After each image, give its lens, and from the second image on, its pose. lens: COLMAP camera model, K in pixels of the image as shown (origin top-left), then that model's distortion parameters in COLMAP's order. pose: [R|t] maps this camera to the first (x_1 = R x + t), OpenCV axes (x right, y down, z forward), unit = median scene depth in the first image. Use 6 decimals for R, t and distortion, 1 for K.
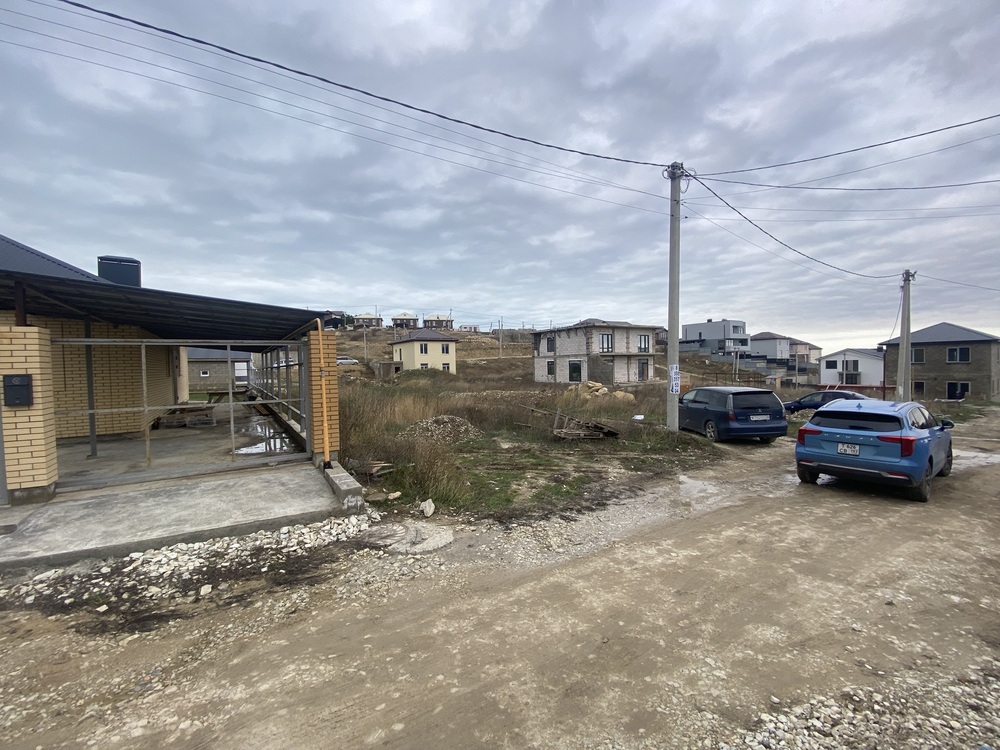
lens RADIAL K [[418.3, 0, 498.9], [0, 418.3, 389.0], [0, 0, 1]] dist [-0.001147, -0.012110]
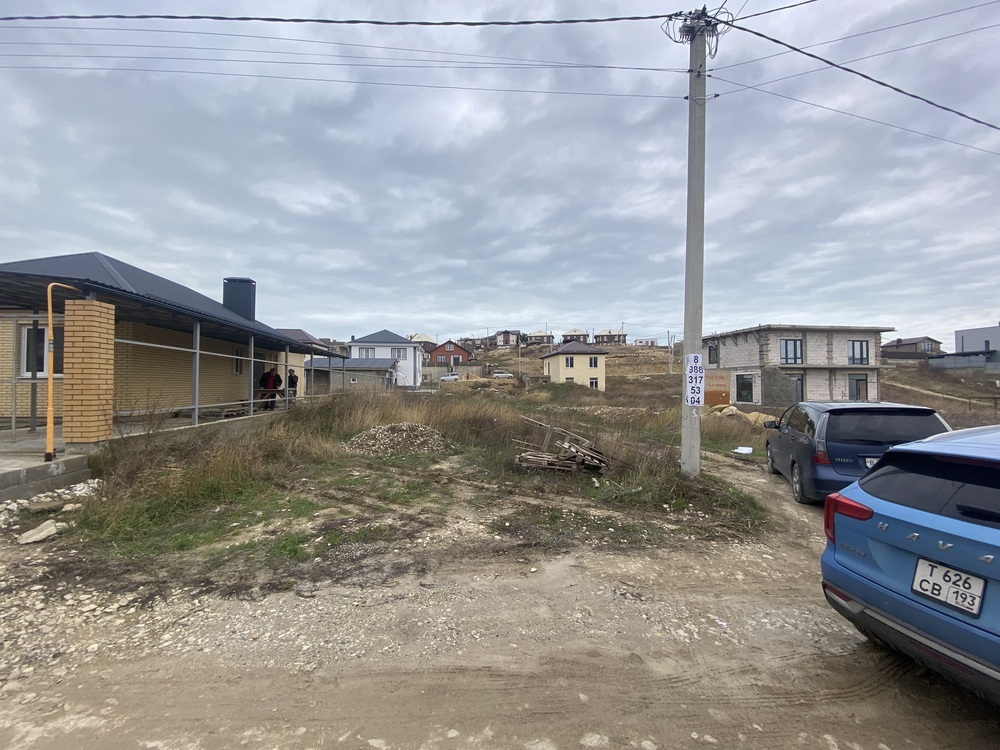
lens RADIAL K [[418.3, 0, 492.6], [0, 418.3, 388.5], [0, 0, 1]] dist [-0.001147, -0.012110]
pose [[0.895836, 0.021297, -0.443875, 0.435969], [-0.041176, 0.998532, -0.035191, 0.019018], [0.442474, 0.049803, 0.895397, 0.383323]]
